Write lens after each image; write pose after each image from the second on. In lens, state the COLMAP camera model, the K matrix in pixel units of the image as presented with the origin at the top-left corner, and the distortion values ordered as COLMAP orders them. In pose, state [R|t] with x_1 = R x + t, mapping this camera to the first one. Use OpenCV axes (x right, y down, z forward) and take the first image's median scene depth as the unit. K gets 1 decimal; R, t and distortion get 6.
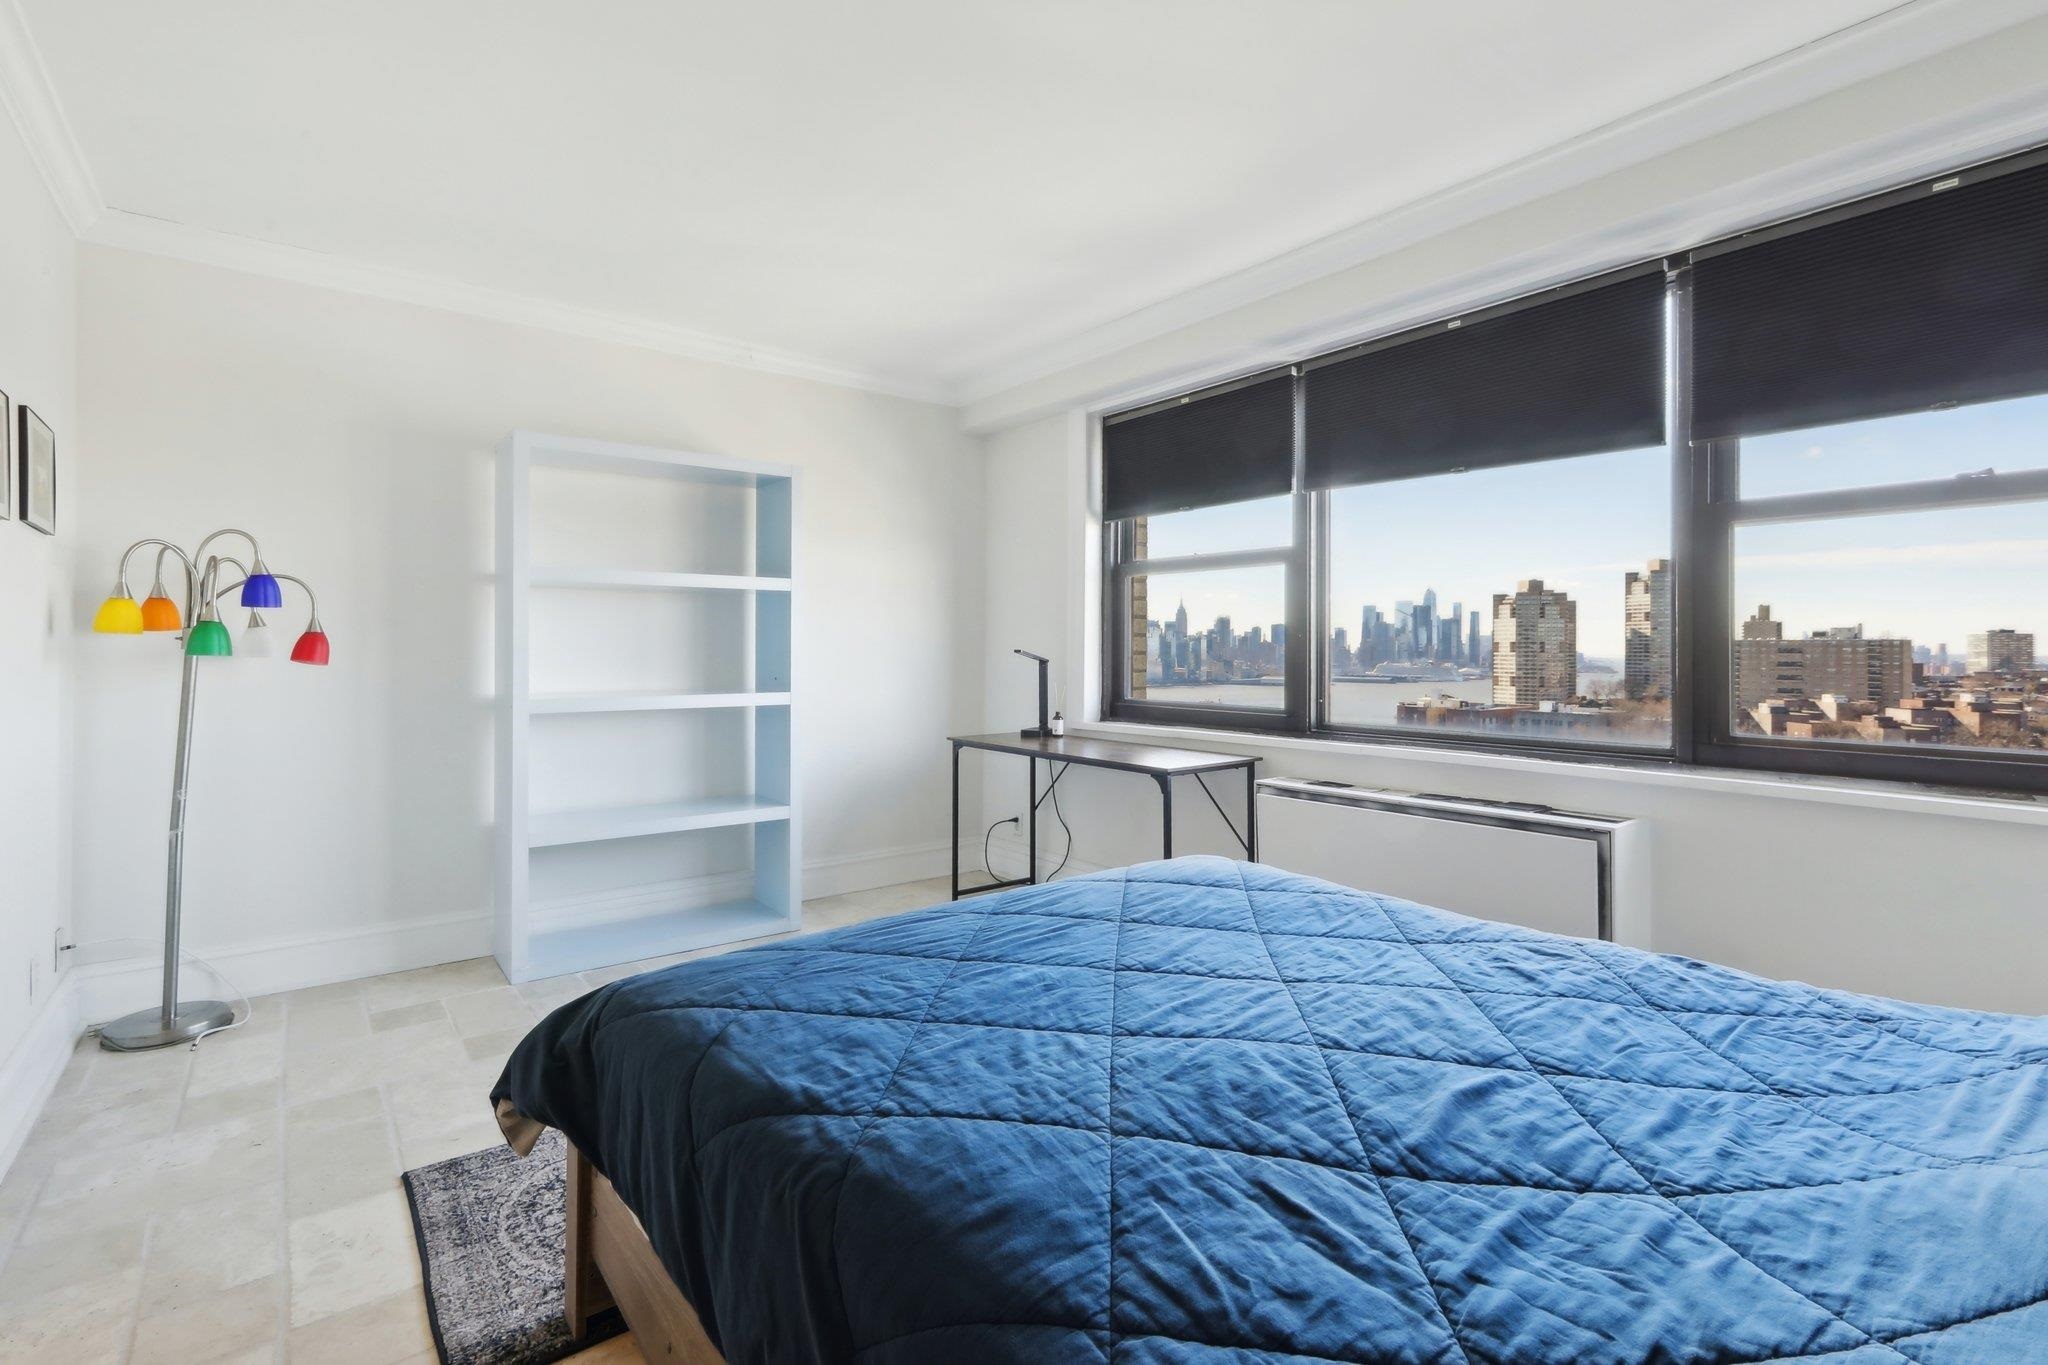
lens RADIAL K [[935.2, 0, 1030.2], [0, 935.2, 668.9], [0, 0, 1]] dist [-0.006835, 0.004287]
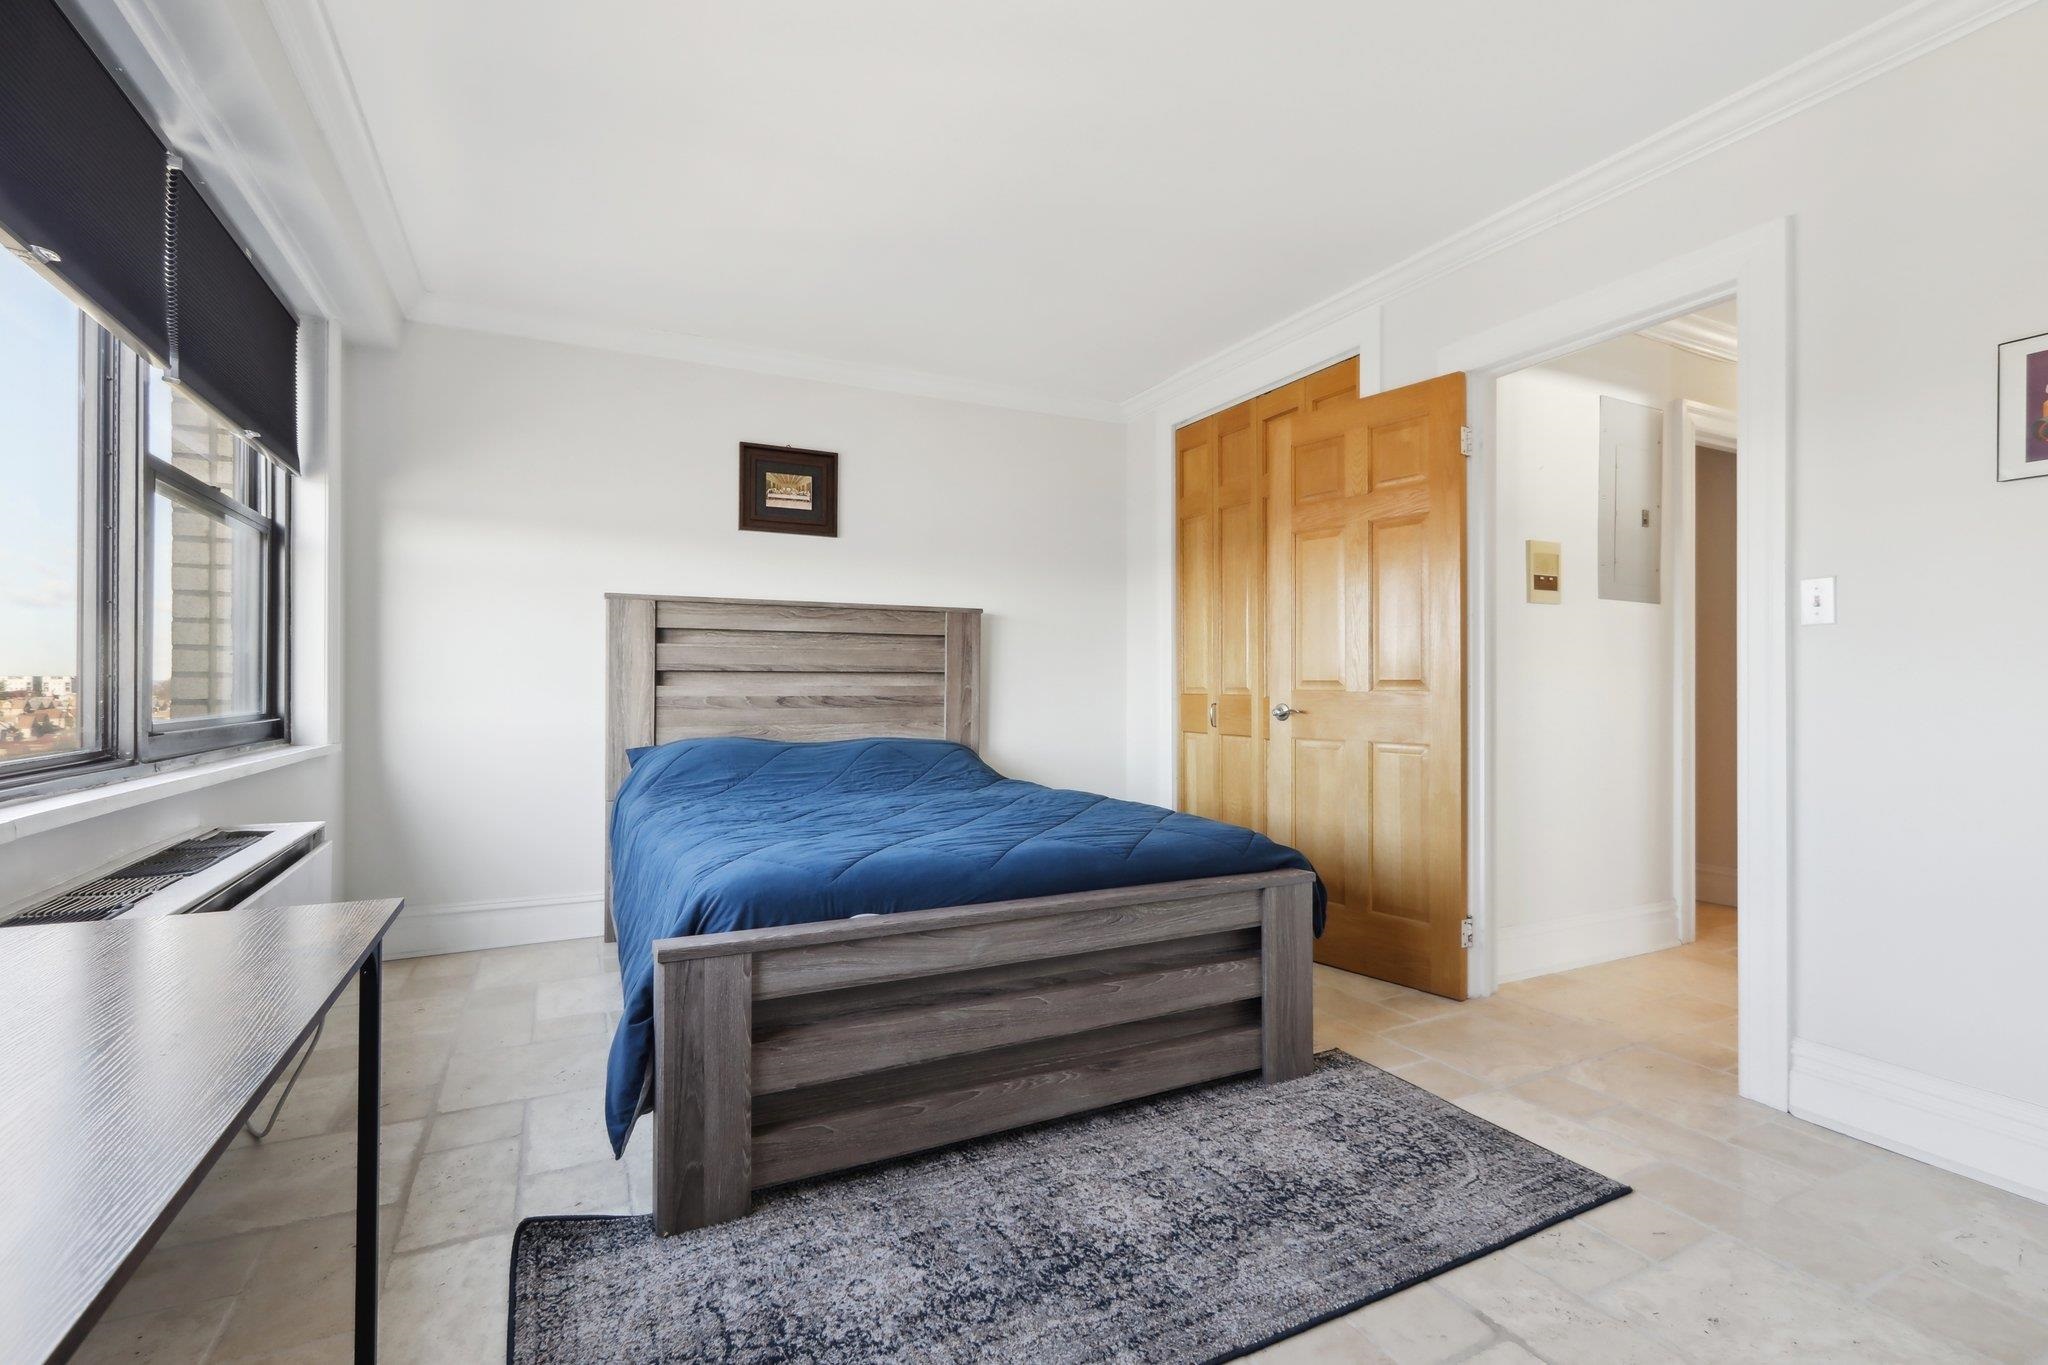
lens RADIAL K [[935.2, 0, 1041.4], [0, 935.2, 679.7], [0, 0, 1]] dist [-0.006835, 0.004287]
pose [[-0.983164, -0.004248, 0.182674, -0.314030], [-0.002329, 0.999940, 0.010719, 0.028745], [-0.182708, 0.010113, -0.983115, 2.427374]]
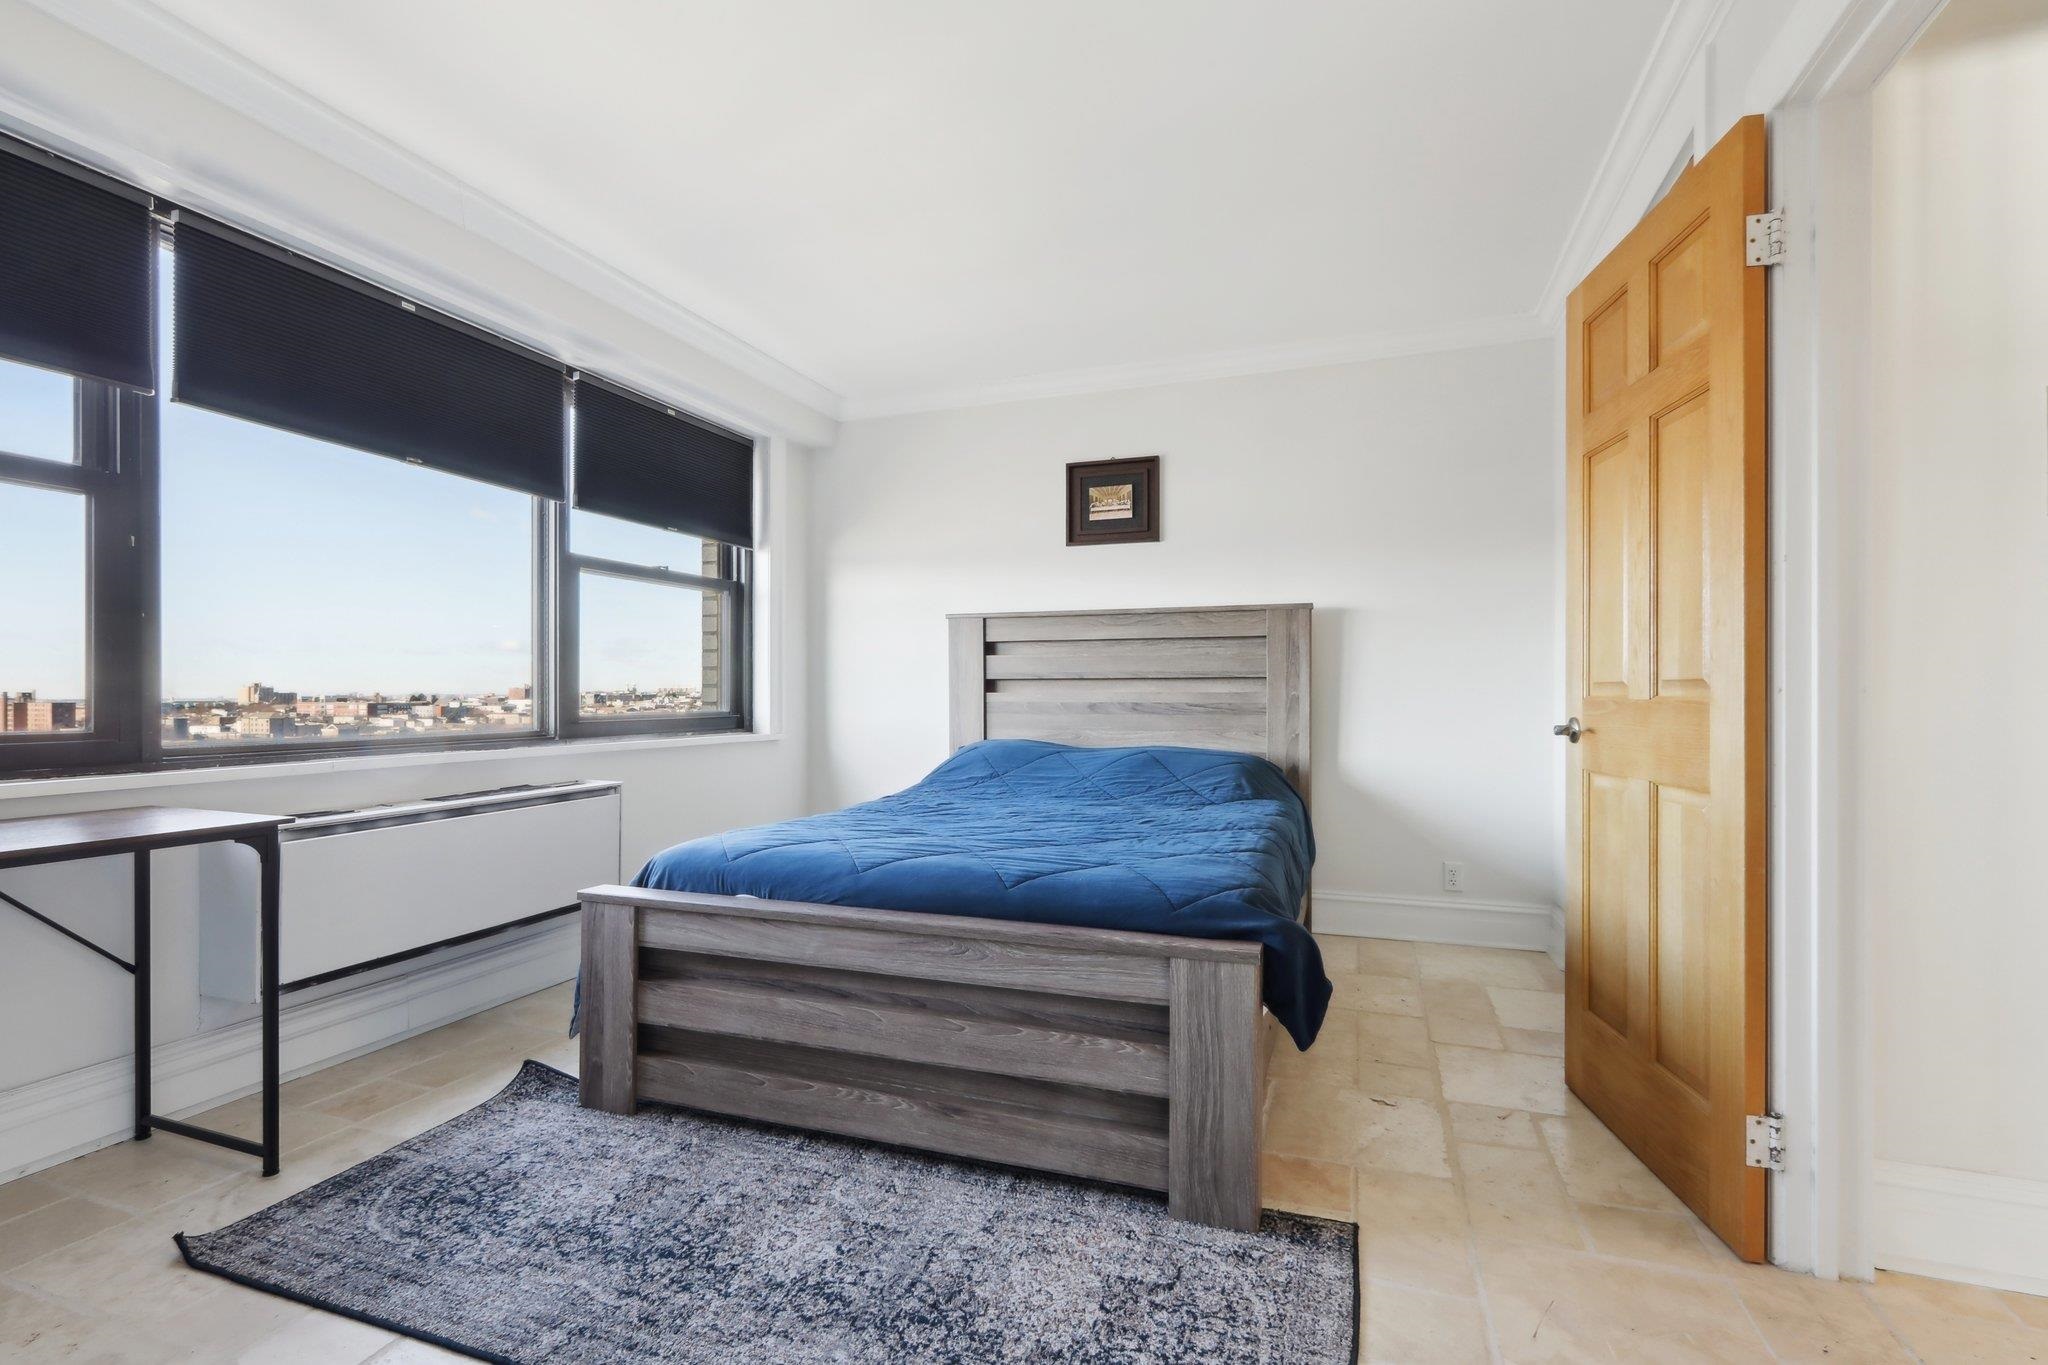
lens RADIAL K [[935.2, 0, 1034.6], [0, 935.2, 694.8], [0, 0, 1]] dist [-0.006835, 0.004287]
pose [[-0.536159, -0.004547, 0.844105, -1.199357], [0.012761, 0.999828, 0.013491, 0.042045], [-0.844021, 0.018004, -0.536008, 1.682651]]
